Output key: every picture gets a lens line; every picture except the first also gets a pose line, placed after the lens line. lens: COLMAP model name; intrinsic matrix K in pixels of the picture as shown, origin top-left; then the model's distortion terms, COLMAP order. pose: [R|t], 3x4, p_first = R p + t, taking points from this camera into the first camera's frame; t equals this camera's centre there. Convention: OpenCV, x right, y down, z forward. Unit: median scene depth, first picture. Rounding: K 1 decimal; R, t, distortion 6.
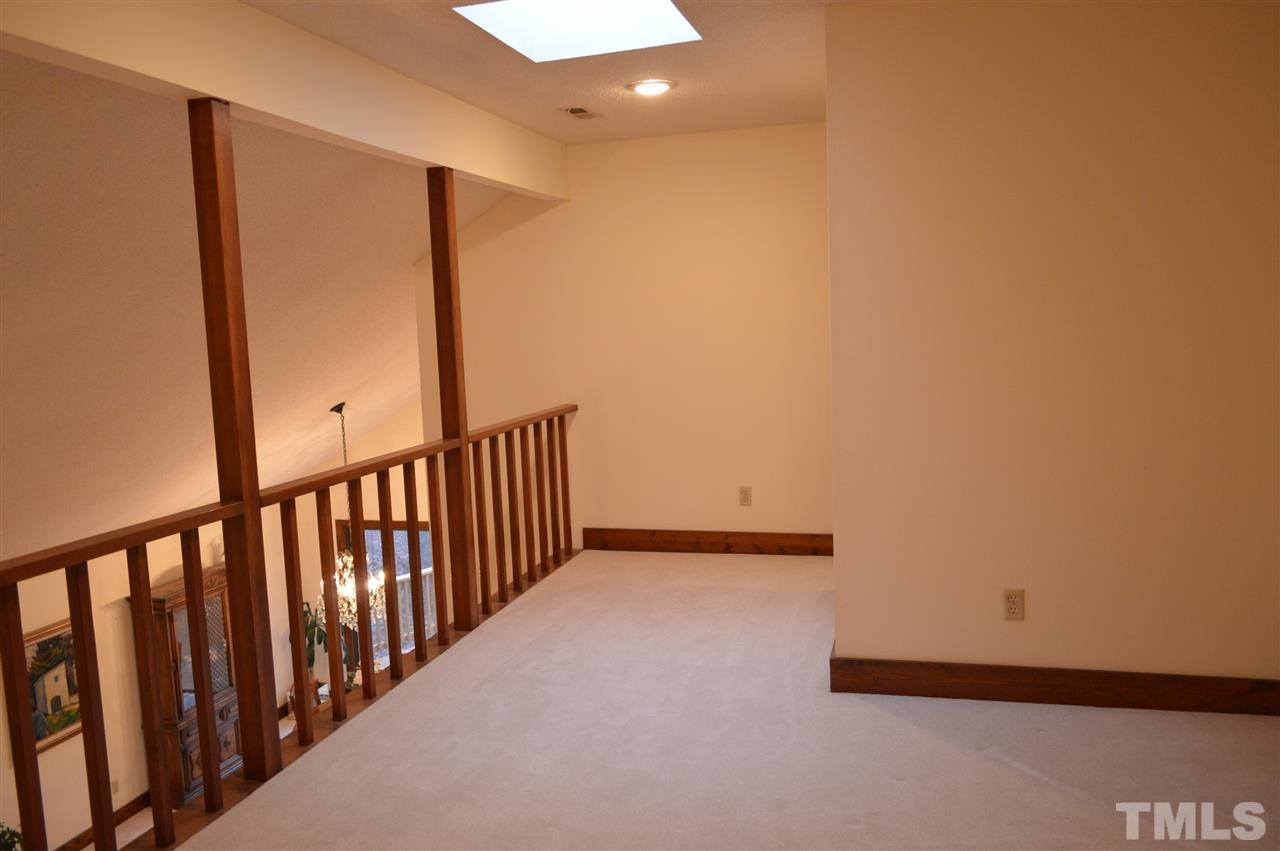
lens RADIAL K [[1008.1, 0, 638.2], [0, 1008.1, 425.5], [0, 0, 1]] dist [-0.011506, -0.006085]
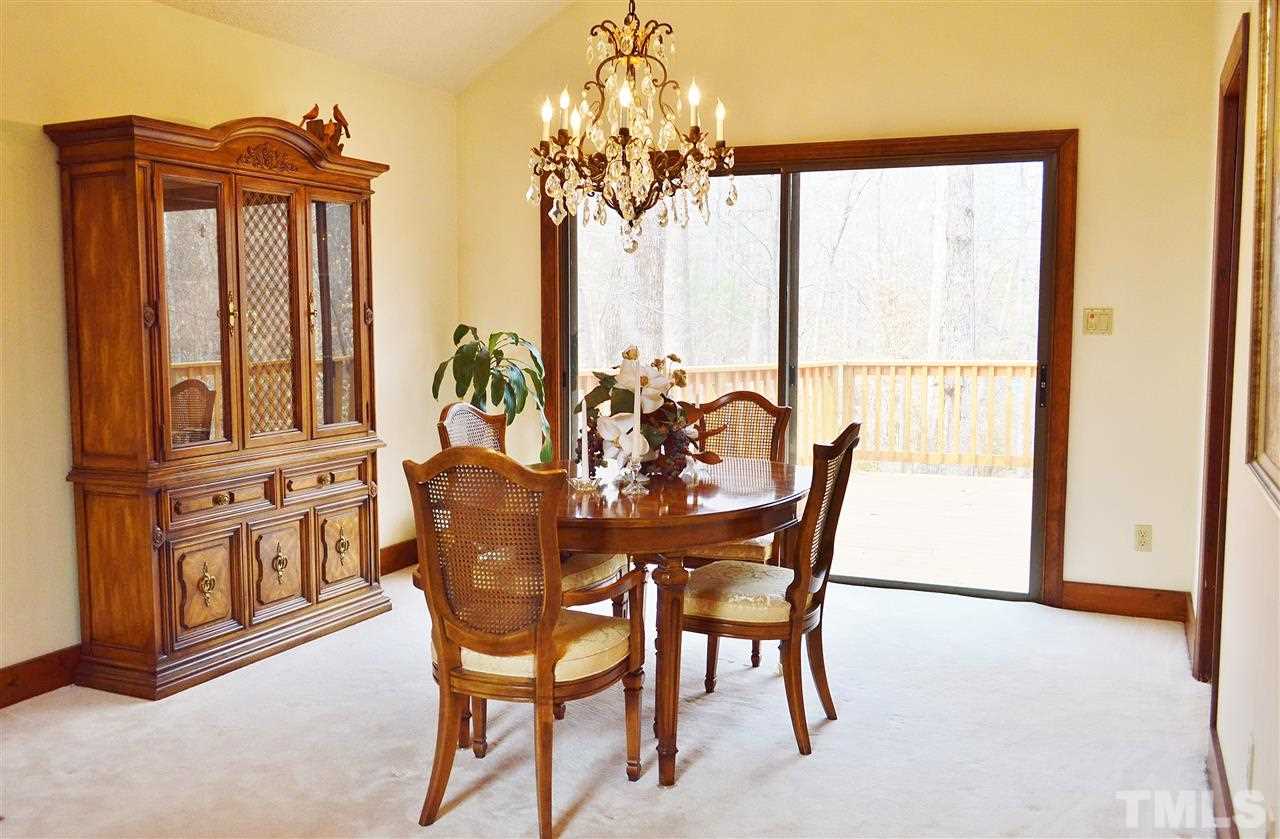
lens RADIAL K [[1143.4, 0, 639.3], [0, 1143.4, 420.5], [0, 0, 1]] dist [-0.019198, -0.010323]
pose [[0.988174, 0.050984, -0.144612, -0.209796], [-0.053952, 0.998404, -0.016668, 0.270425], [0.143531, 0.024273, 0.989348, 0.587152]]
